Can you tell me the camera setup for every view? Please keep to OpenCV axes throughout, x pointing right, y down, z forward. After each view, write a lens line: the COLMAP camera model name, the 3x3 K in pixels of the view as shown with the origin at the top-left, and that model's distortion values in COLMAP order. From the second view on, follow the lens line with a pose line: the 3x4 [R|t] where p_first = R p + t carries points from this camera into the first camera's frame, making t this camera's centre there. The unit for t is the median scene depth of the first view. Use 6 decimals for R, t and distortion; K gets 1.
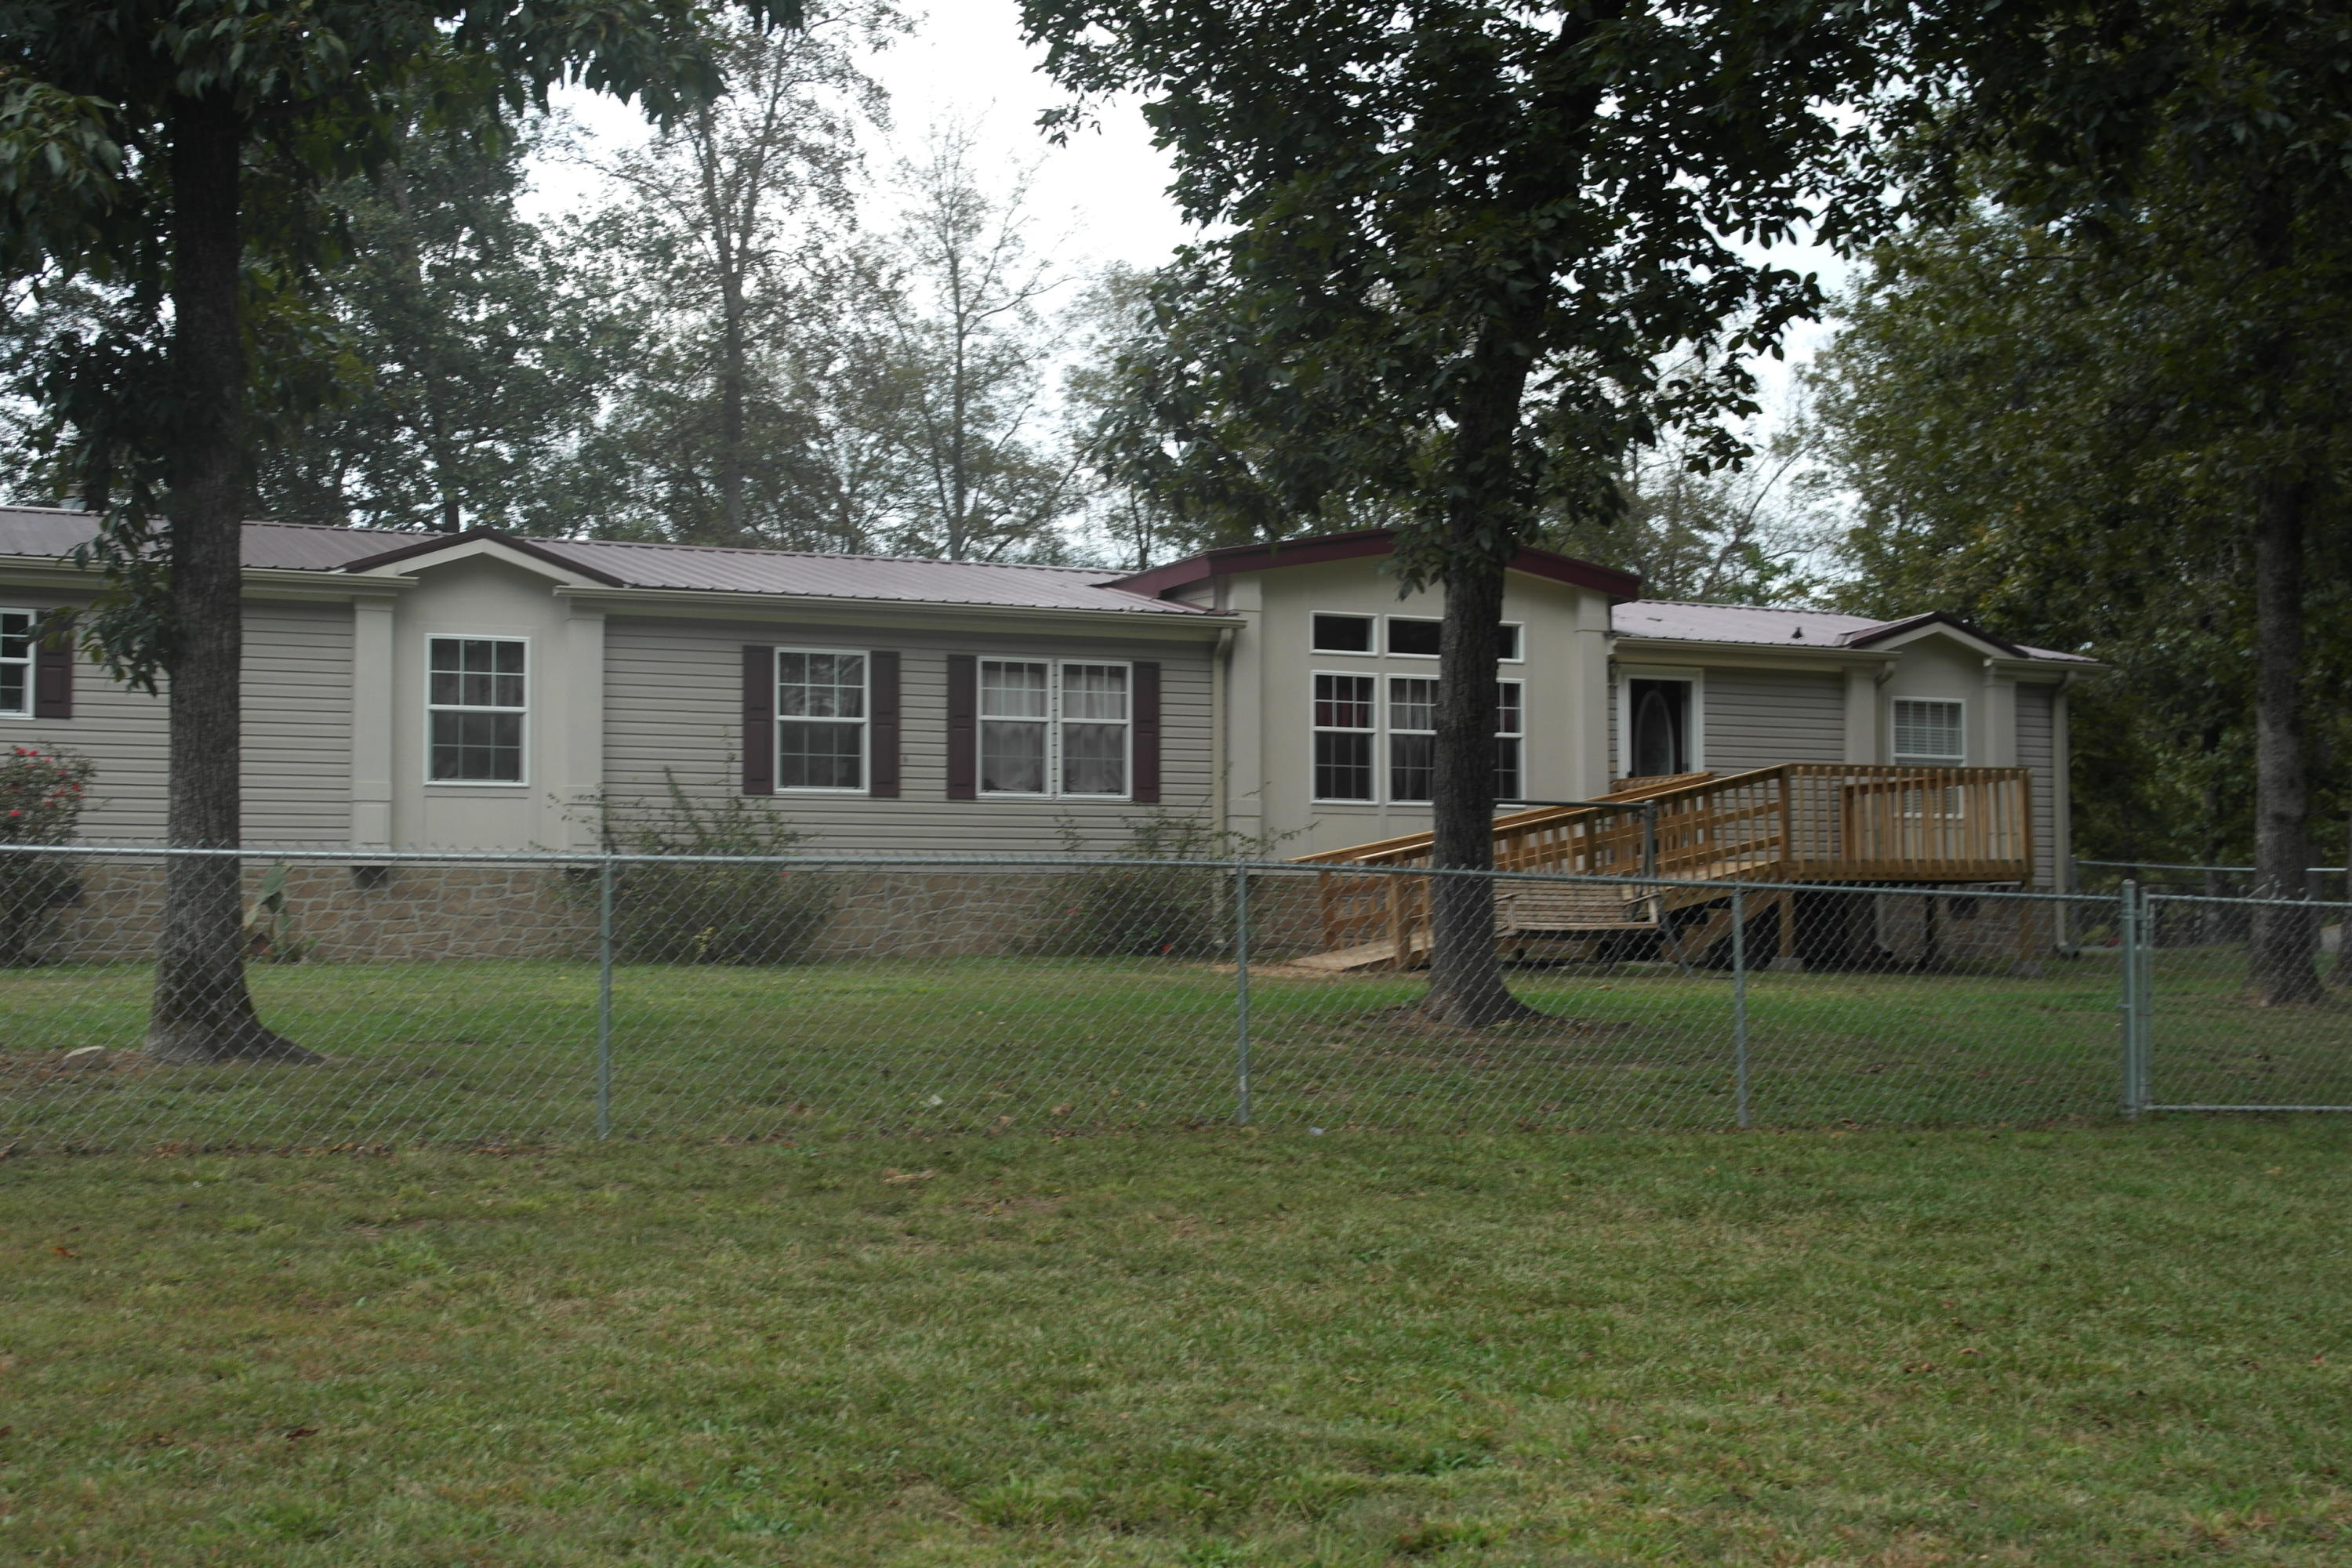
lens RADIAL K [[2897.9, 0, 1170.9], [0, 2897.9, 786.1], [0, 0, 1]] dist [0.010422, 0.000000]
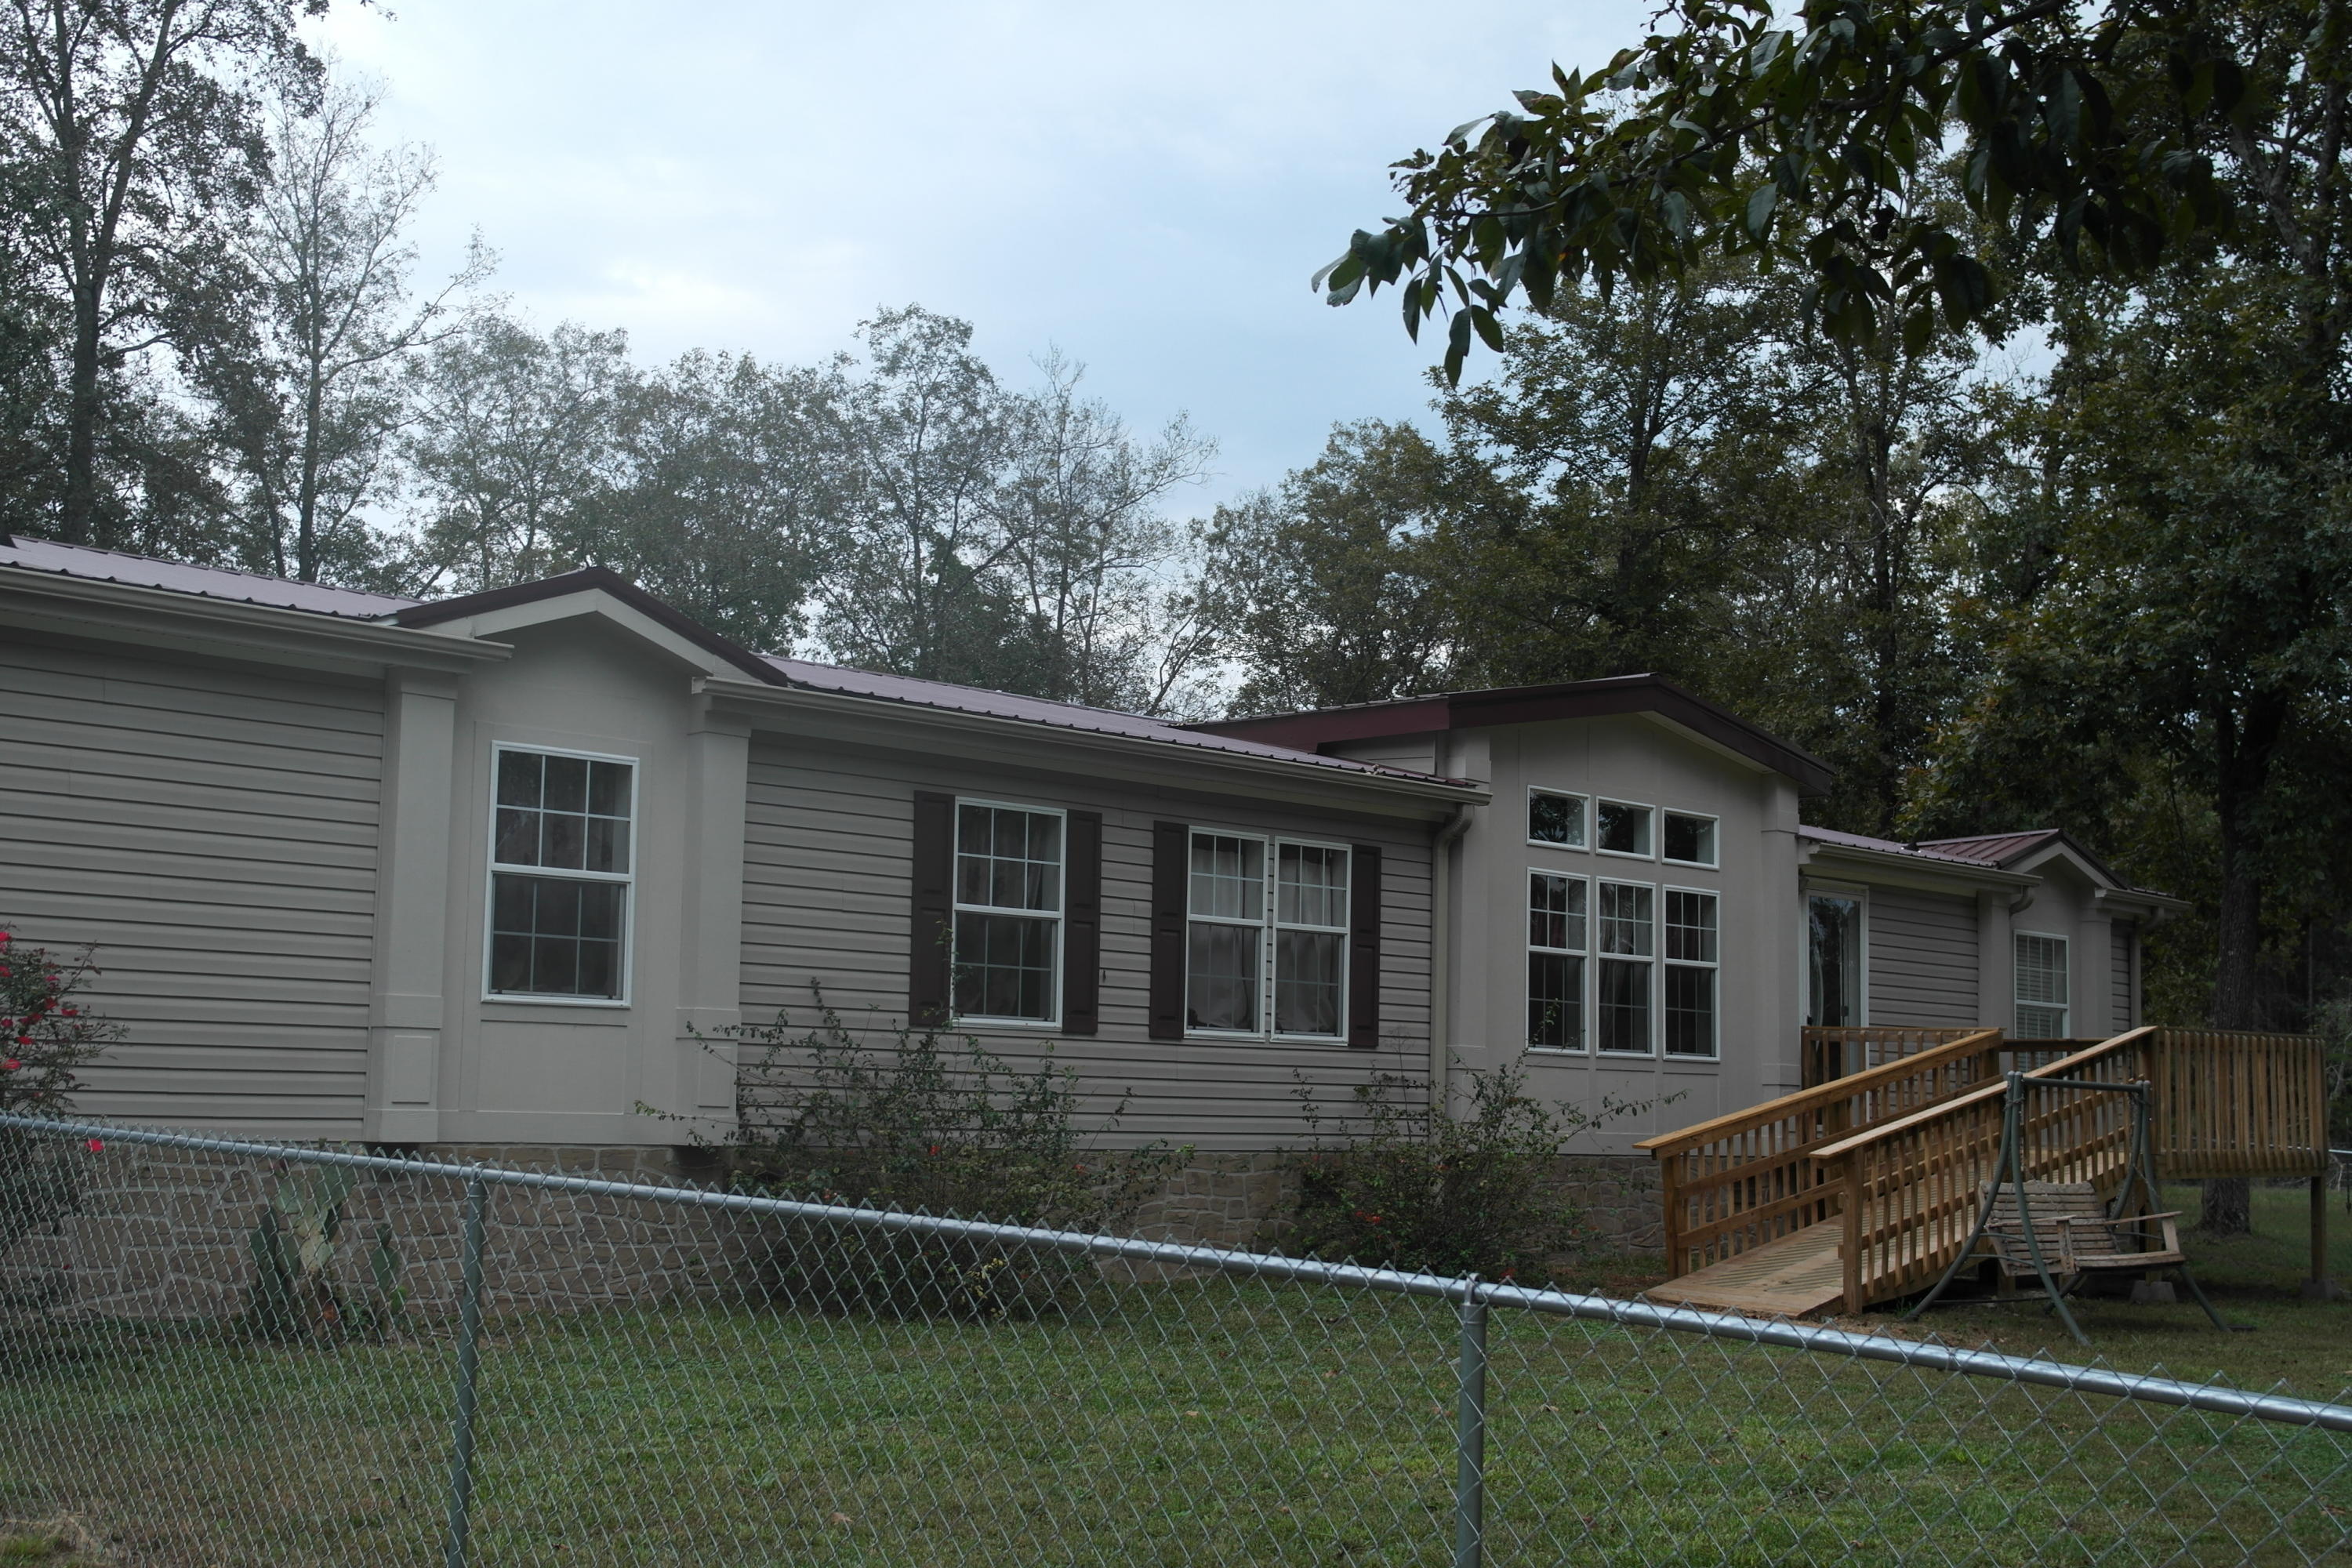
lens RADIAL K [[2897.9, 0, 1172.2], [0, 2897.9, 789.6], [0, 0, 1]] dist [0.010422, 0.000000]
pose [[0.930923, 0.062940, 0.359750, -0.317134], [-0.044753, 0.997274, -0.058670, -0.013804], [-0.362462, 0.038517, 0.931202, 0.382088]]
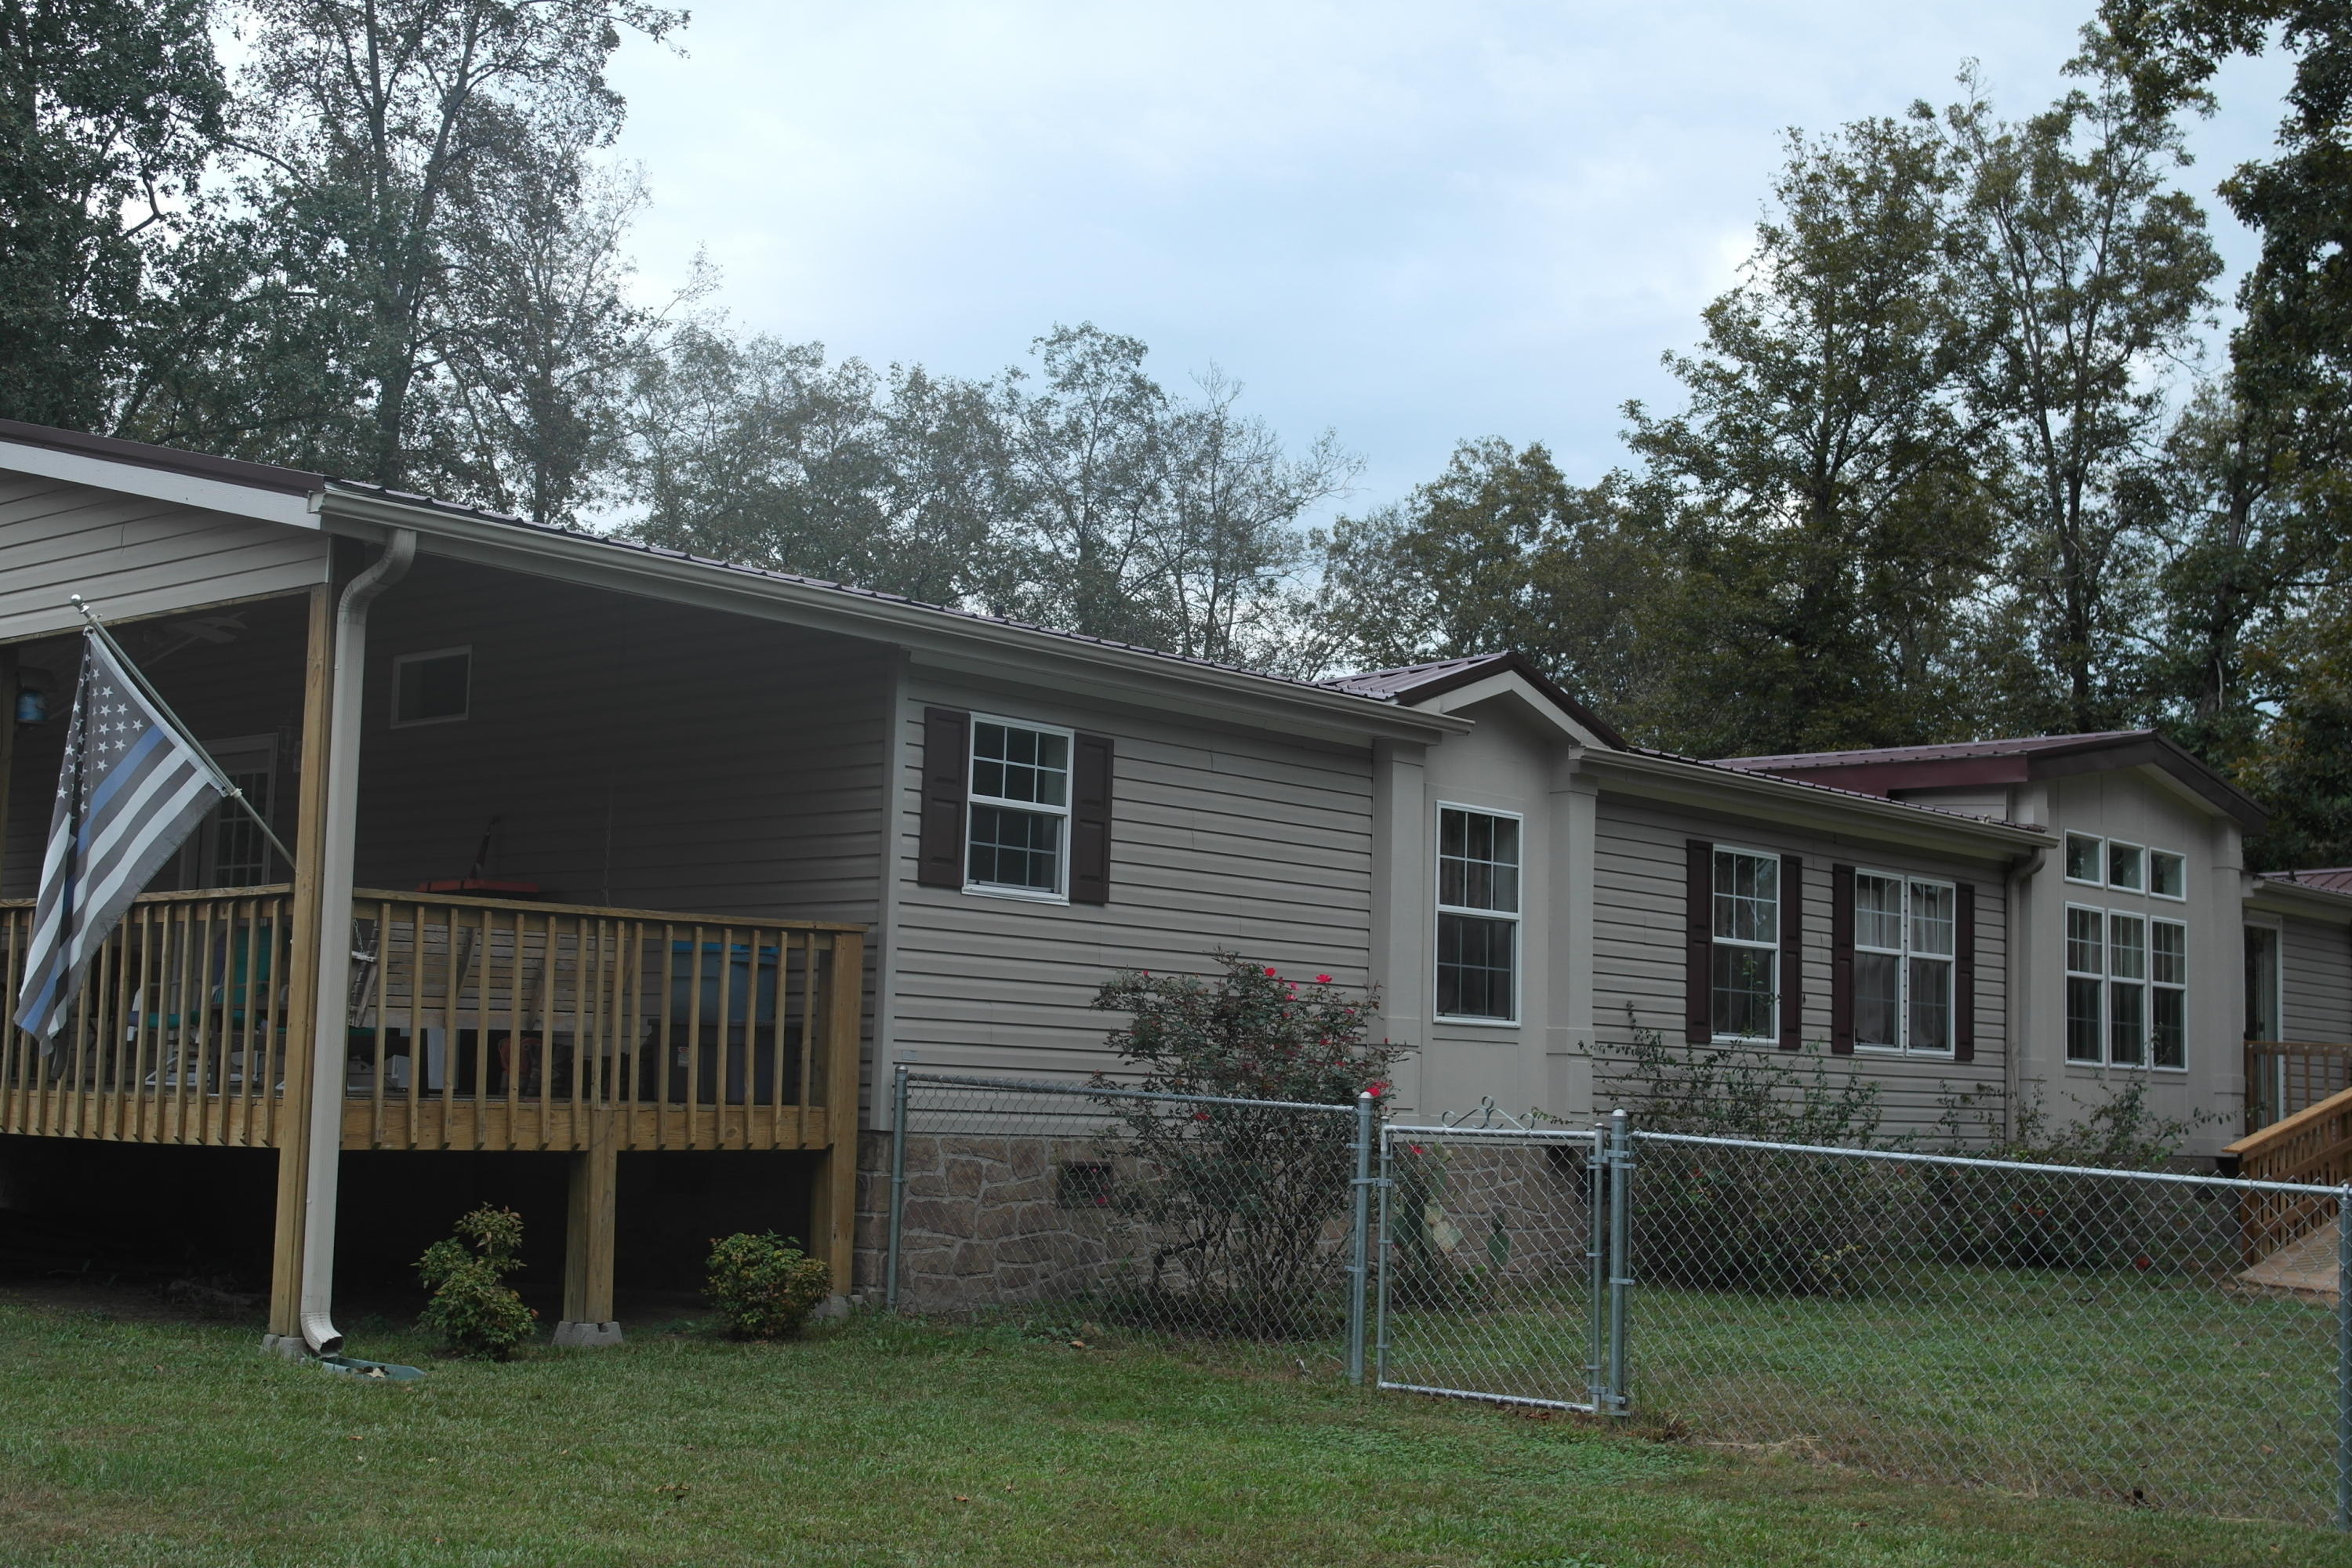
lens RADIAL K [[2897.9, 0, 1173.8], [0, 2897.9, 777.0], [0, 0, 1]] dist [0.010422, 0.000000]
pose [[0.913401, 0.075723, 0.399956, -0.549872], [-0.057170, 0.996670, -0.058134, -0.013838], [-0.403027, 0.030234, 0.914689, 0.374137]]
